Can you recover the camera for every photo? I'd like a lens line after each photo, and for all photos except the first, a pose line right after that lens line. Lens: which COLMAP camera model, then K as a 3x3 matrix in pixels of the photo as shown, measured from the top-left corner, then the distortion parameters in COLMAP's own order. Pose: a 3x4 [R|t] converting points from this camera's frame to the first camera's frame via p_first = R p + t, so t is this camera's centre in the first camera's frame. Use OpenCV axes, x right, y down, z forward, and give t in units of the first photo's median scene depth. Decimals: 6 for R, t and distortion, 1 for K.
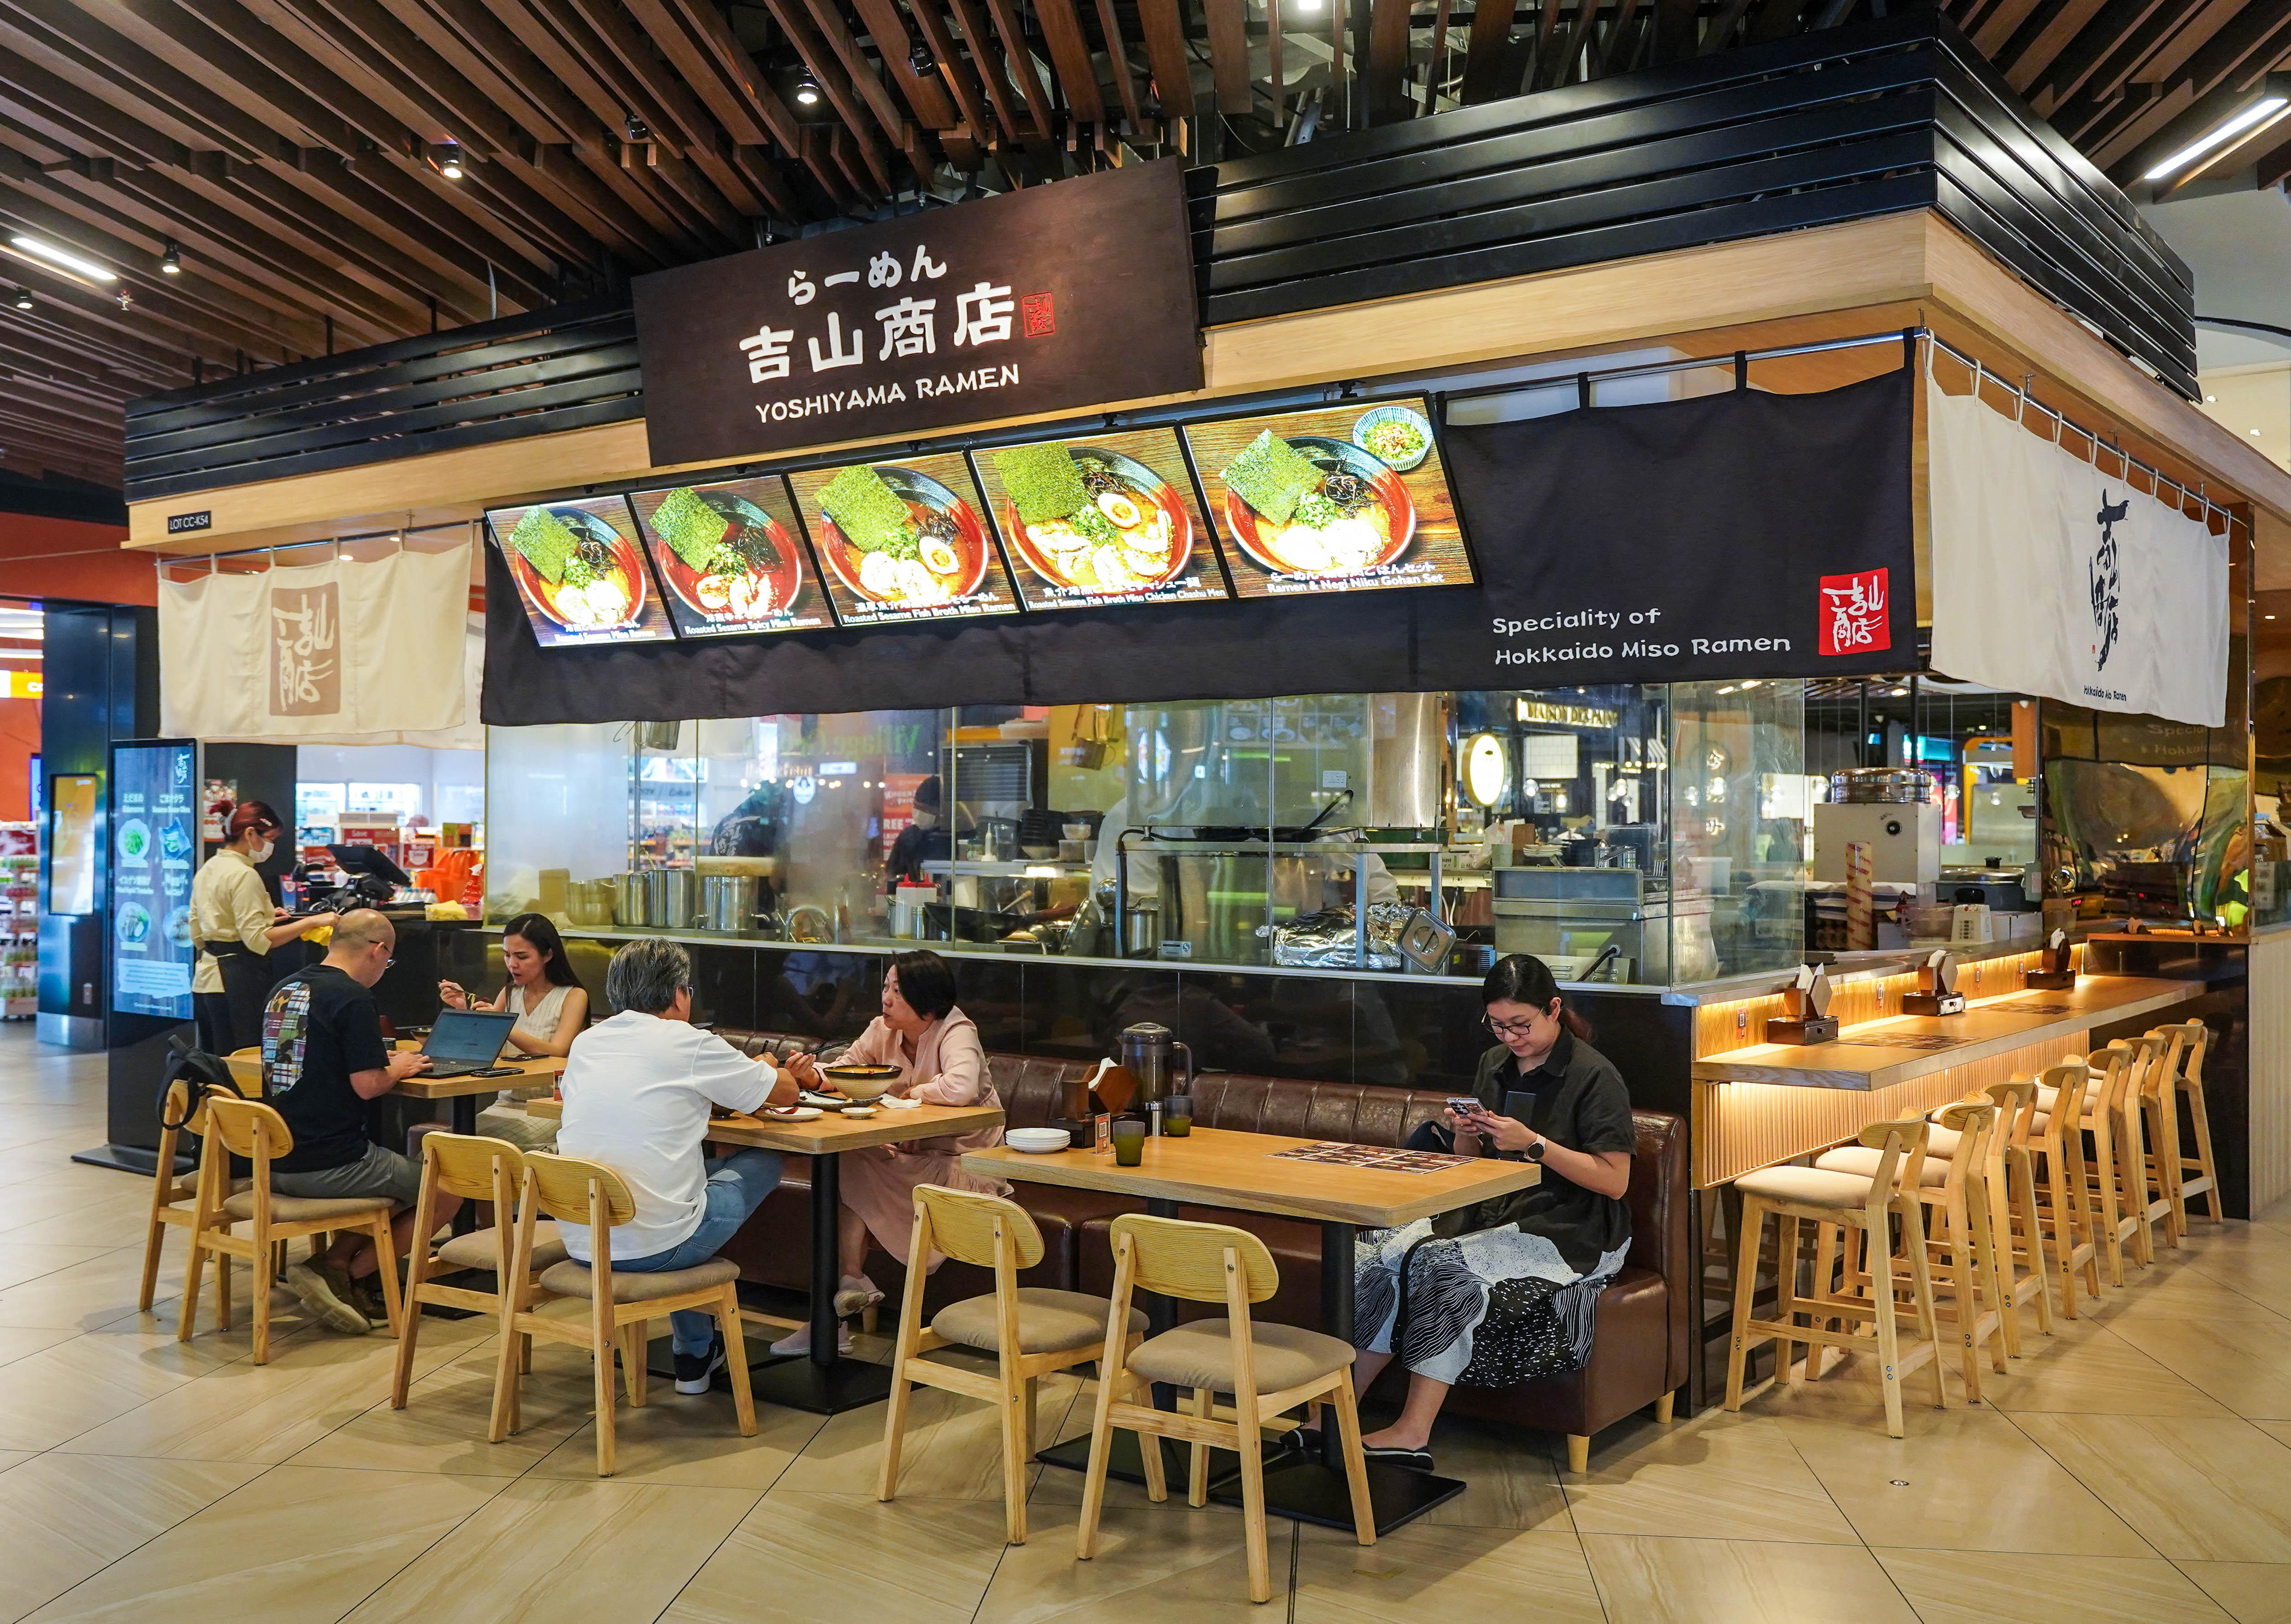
lens RADIAL K [[2190.9, 0, 1145.5], [0, 2190.9, 812.0], [0, 0, 1]] dist [-0.011143, 0.011824]
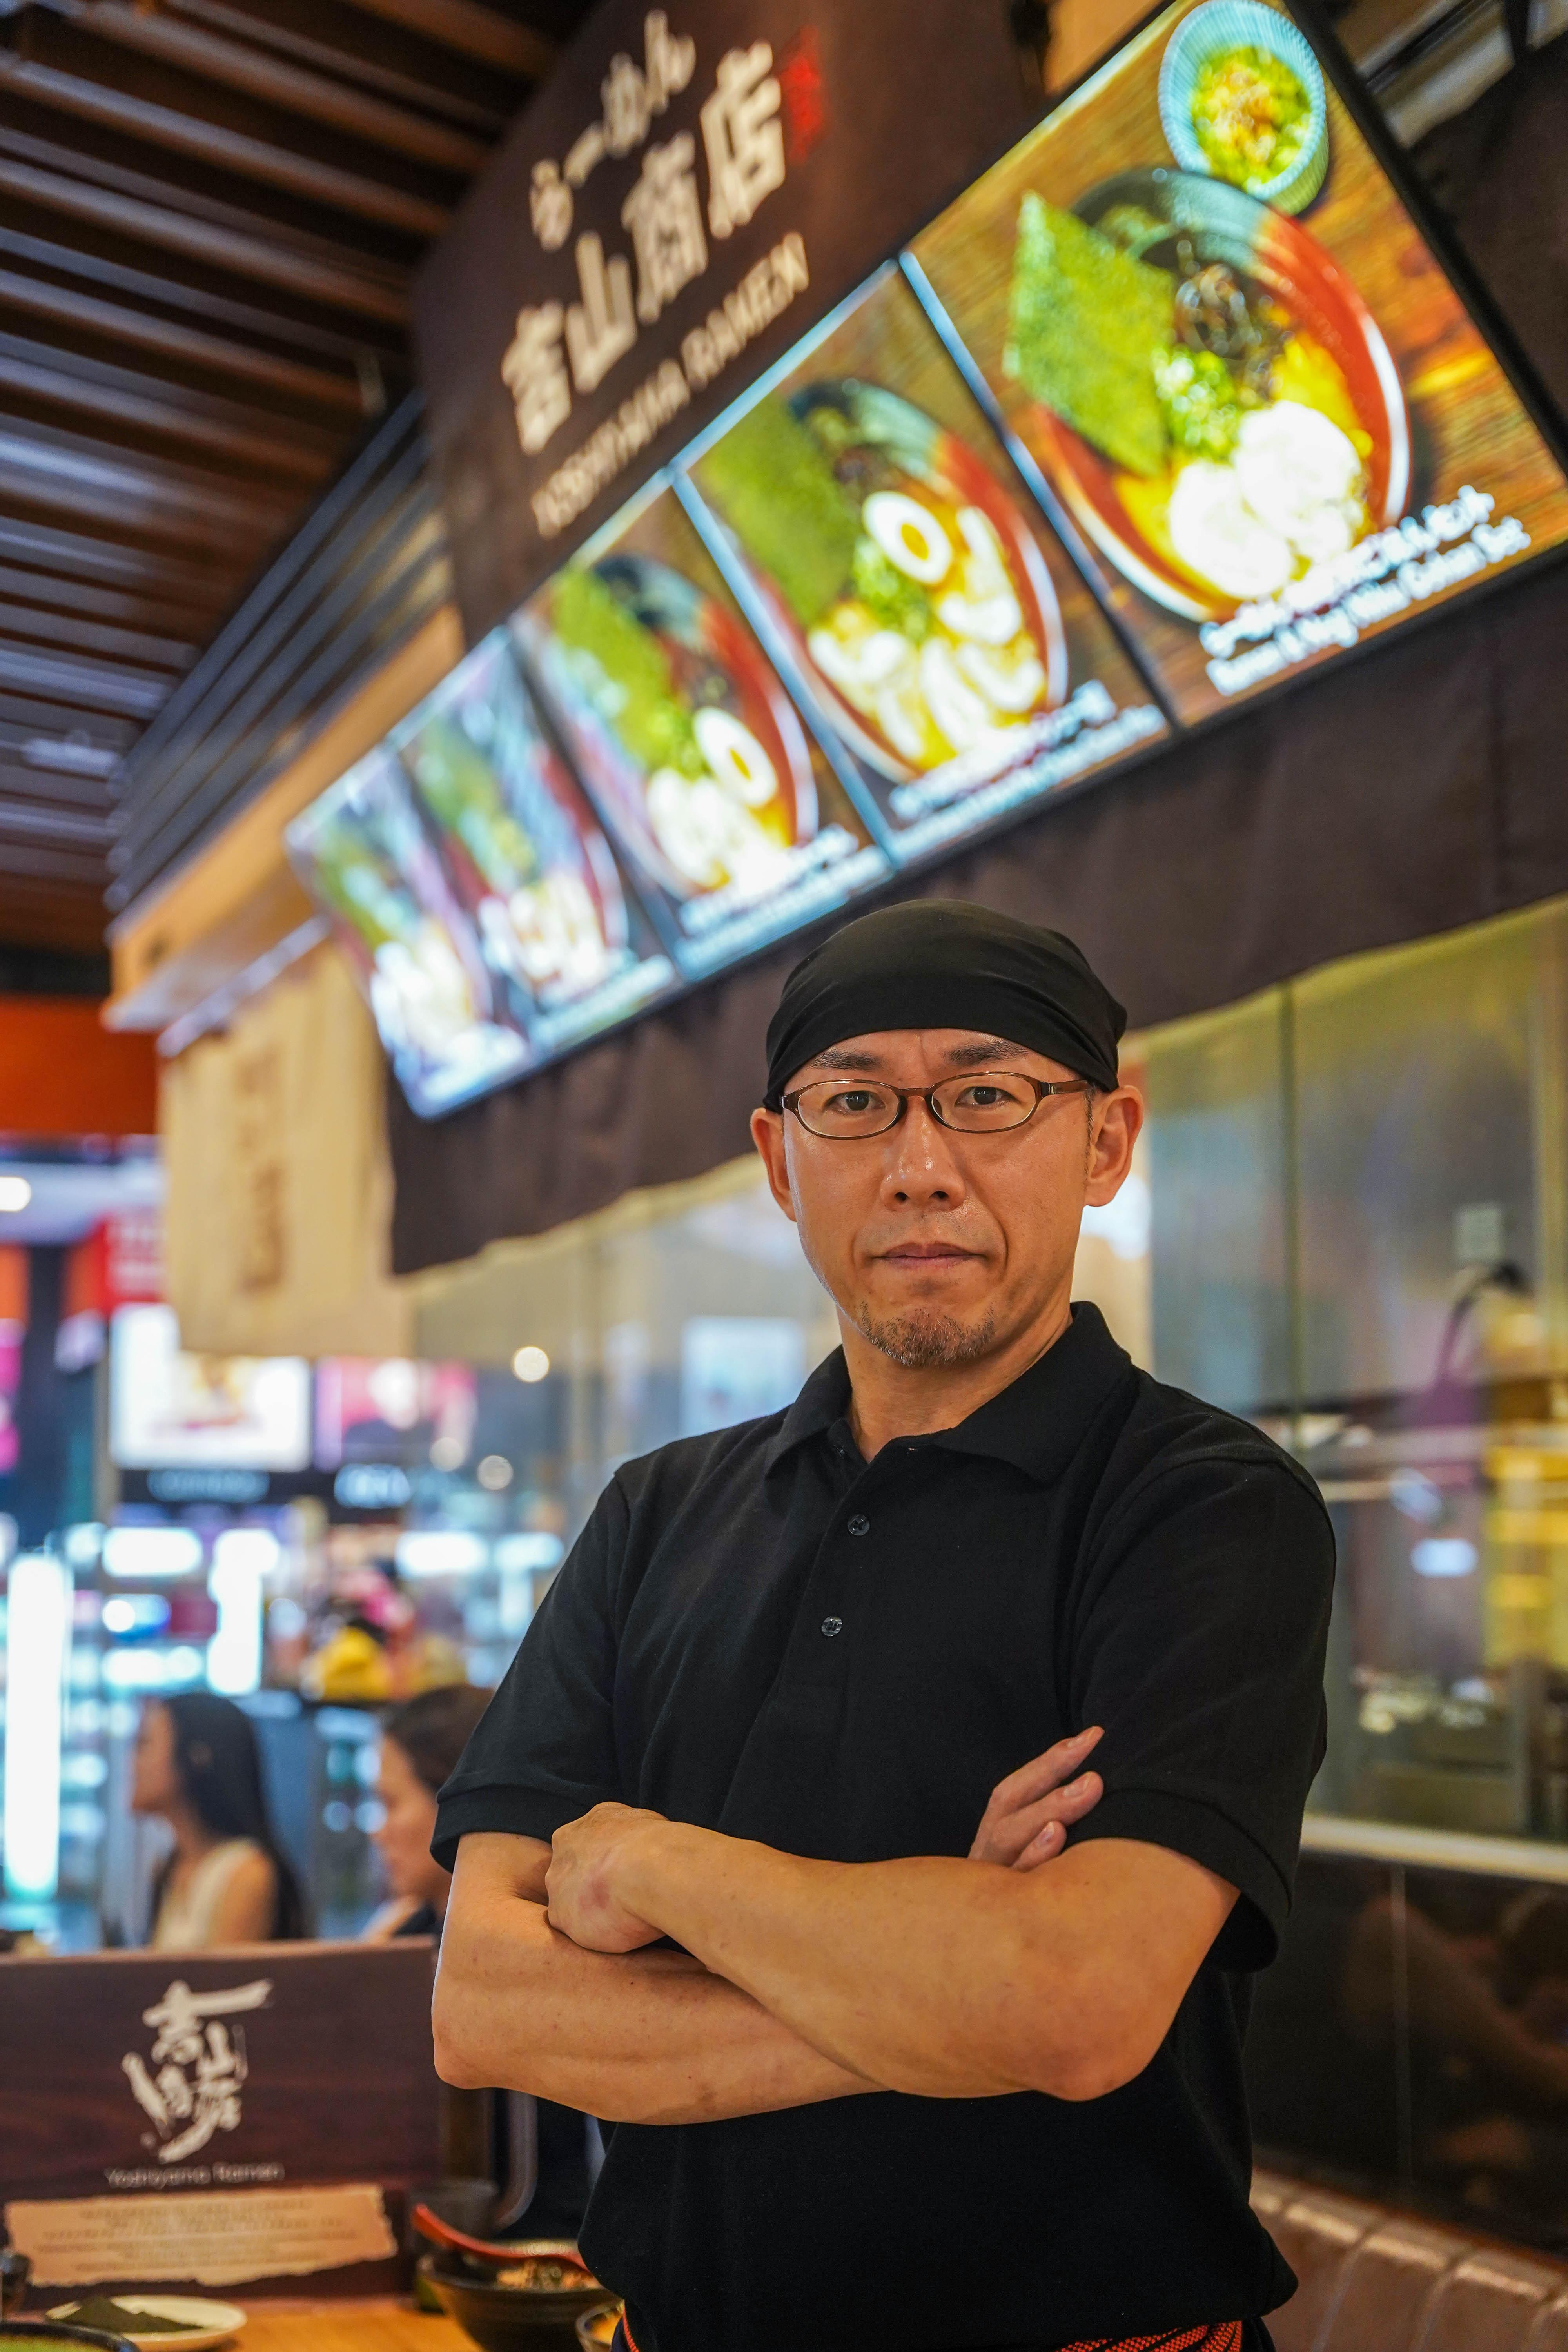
lens RADIAL K [[3785.2, 0, 784.0], [0, 3785.2, 1176.0], [0, 0, 1]] dist [-0.001147, -0.038257]
pose [[0.814068, -0.075279, -0.575870, 0.298461], [0.015633, 0.994045, -0.107844, 0.033057], [0.580559, 0.078790, 0.810397, 0.438767]]
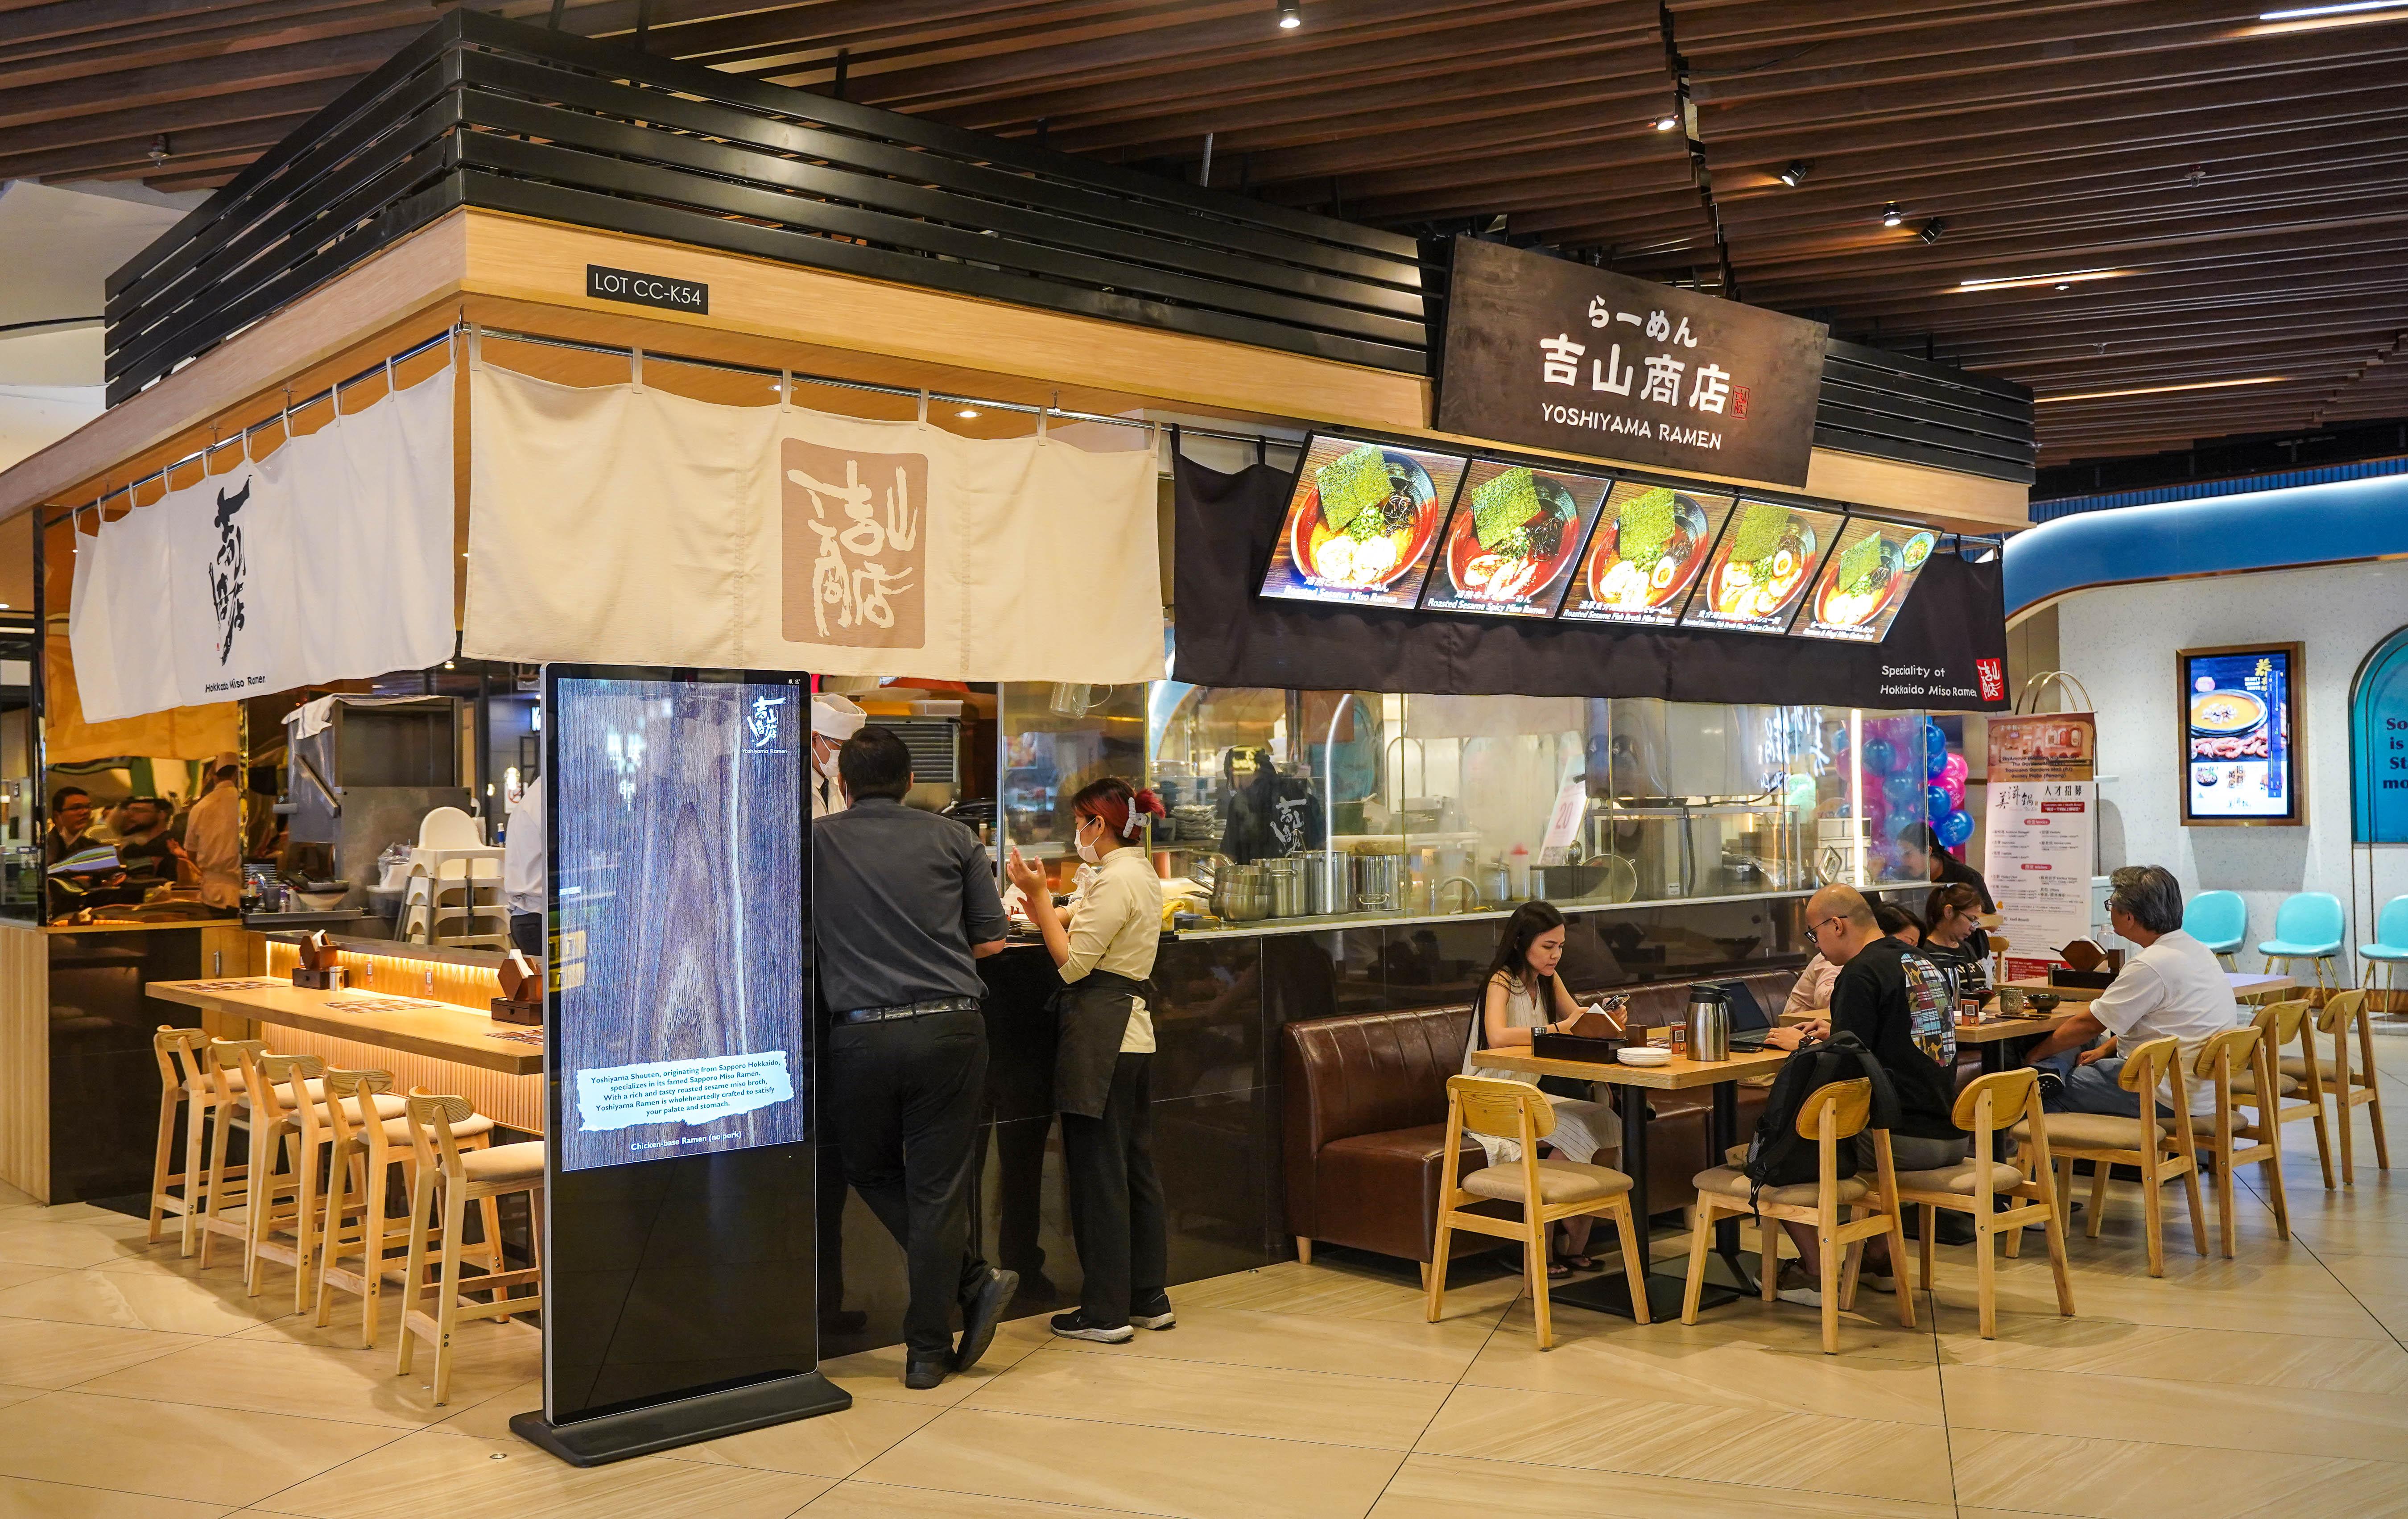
lens RADIAL K [[2063.1, 0, 1203.7], [0, 2063.1, 801.3], [0, 0, 1]] dist [-0.005241, 0.000565]
pose [[0.217917, -0.004674, 0.975956, -1.227426], [0.013904, 0.999902, 0.001684, 0.003038], [-0.975868, 0.013203, 0.217961, 0.977103]]
